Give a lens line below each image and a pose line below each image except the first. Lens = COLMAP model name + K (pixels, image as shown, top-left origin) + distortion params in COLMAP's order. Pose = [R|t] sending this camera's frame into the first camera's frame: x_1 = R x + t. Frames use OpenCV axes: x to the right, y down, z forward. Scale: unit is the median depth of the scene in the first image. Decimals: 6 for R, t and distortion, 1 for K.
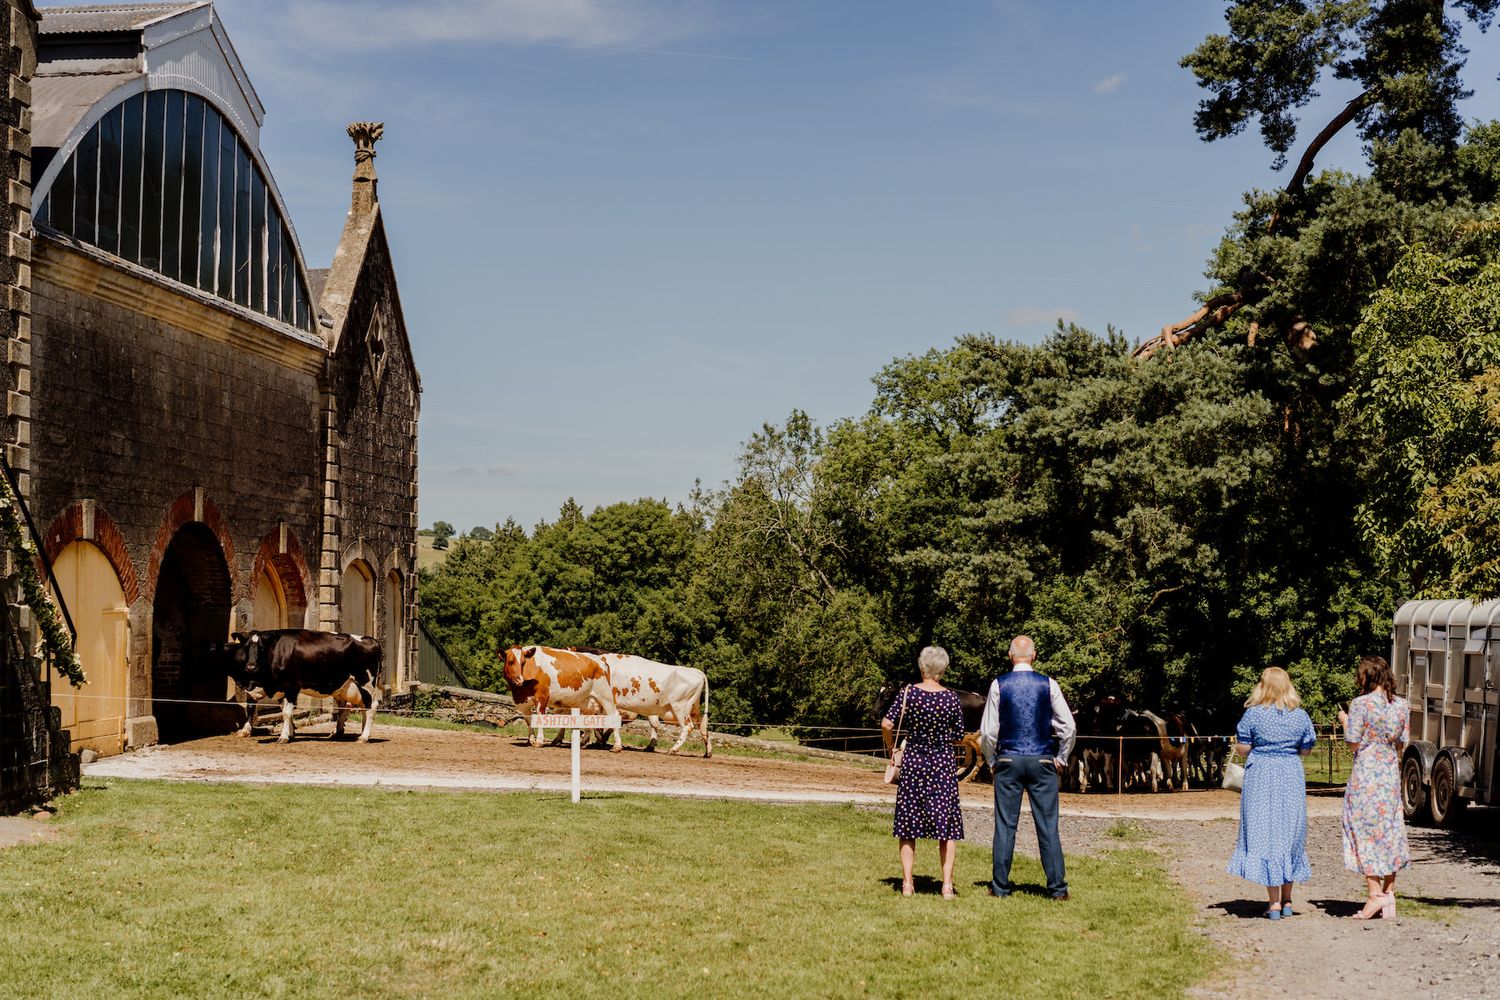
lens RADIAL K [[2388.4, 0, 749.5], [0, 2388.4, 499.5], [0, 0, 1]] dist [-0.042224, 0.000000]
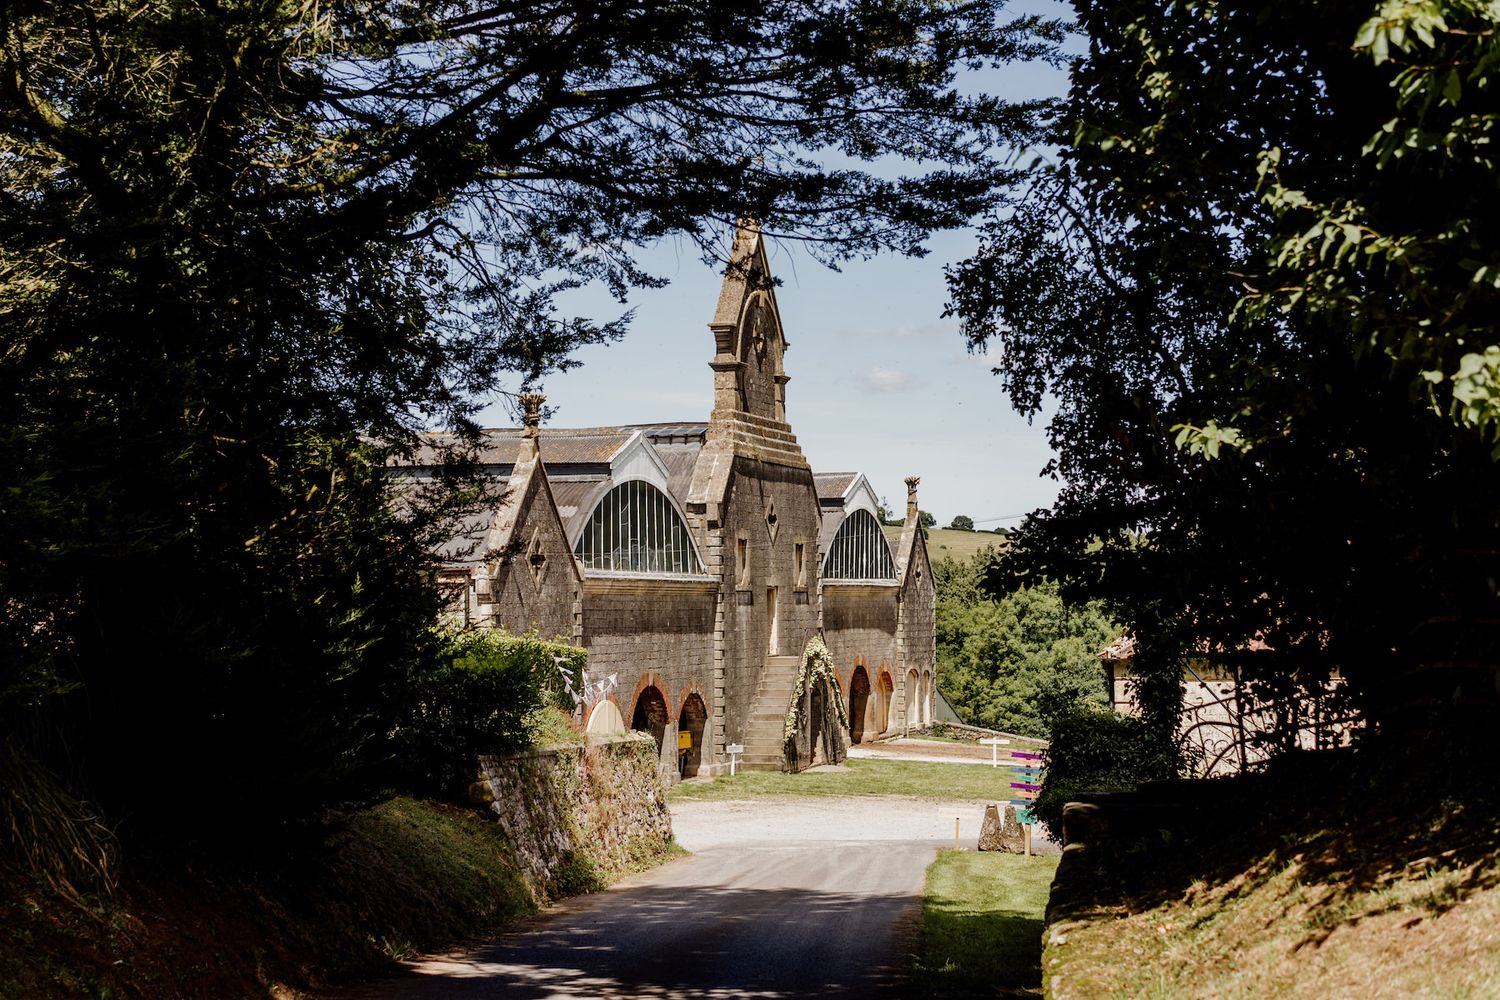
lens RADIAL K [[2388.4, 0, 750.1], [0, 2388.4, 501.1], [0, 0, 1]] dist [-0.042224, 0.000000]
pose [[0.979876, -0.006793, -0.199492, 0.017568], [0.006404, 0.999976, -0.002598, -0.016311], [0.199505, 0.001268, 0.979896, -0.158370]]
